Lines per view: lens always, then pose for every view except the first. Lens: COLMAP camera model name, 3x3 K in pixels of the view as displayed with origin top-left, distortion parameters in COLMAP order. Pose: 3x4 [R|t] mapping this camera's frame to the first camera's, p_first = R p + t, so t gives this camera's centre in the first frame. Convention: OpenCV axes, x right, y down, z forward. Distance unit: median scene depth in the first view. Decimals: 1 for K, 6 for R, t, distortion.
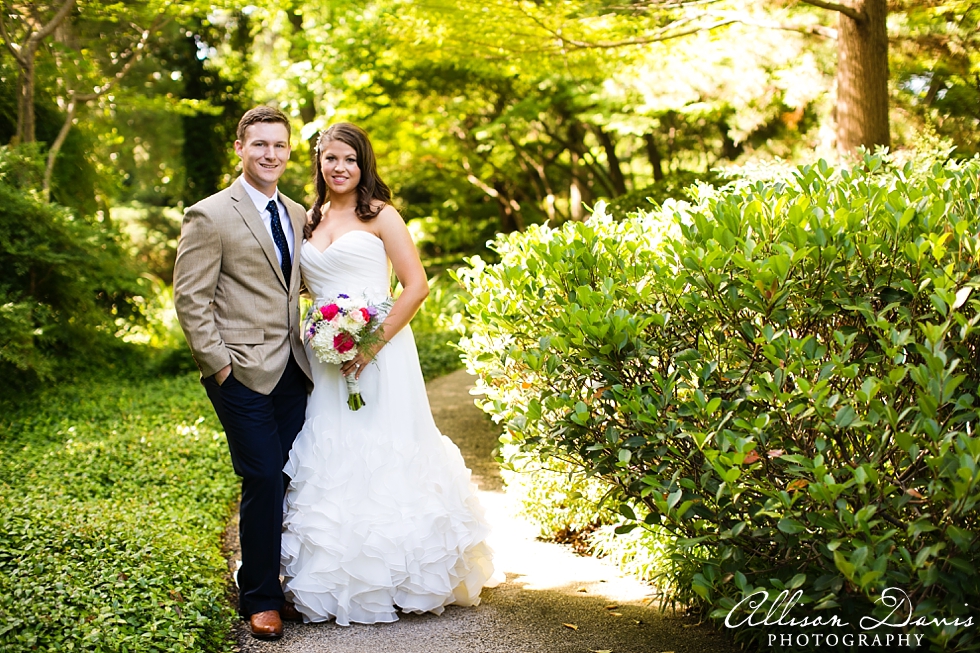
lens RADIAL K [[1382.3, 0, 493.9], [0, 1382.3, 324.3], [0, 0, 1]] dist [-0.094939, 0.000000]
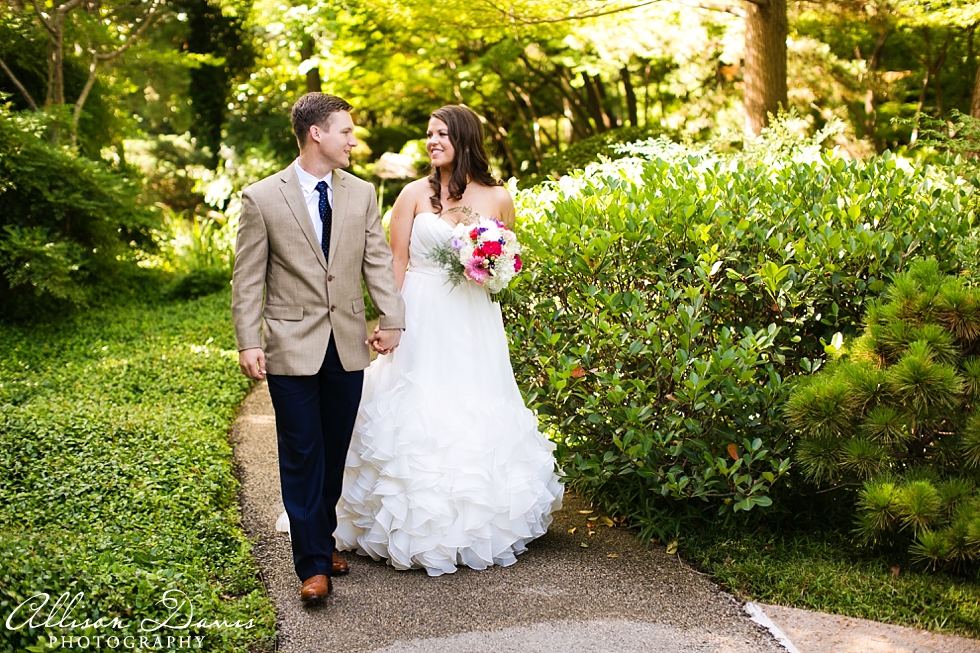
lens RADIAL K [[1382.3, 0, 486.5], [0, 1382.3, 331.3], [0, 0, 1]] dist [-0.094939, 0.000000]
pose [[0.999955, 0.001300, -0.009357, 0.040916], [-0.000650, 0.997607, 0.069140, -0.021865], [0.009424, -0.069131, 0.997563, -0.204017]]
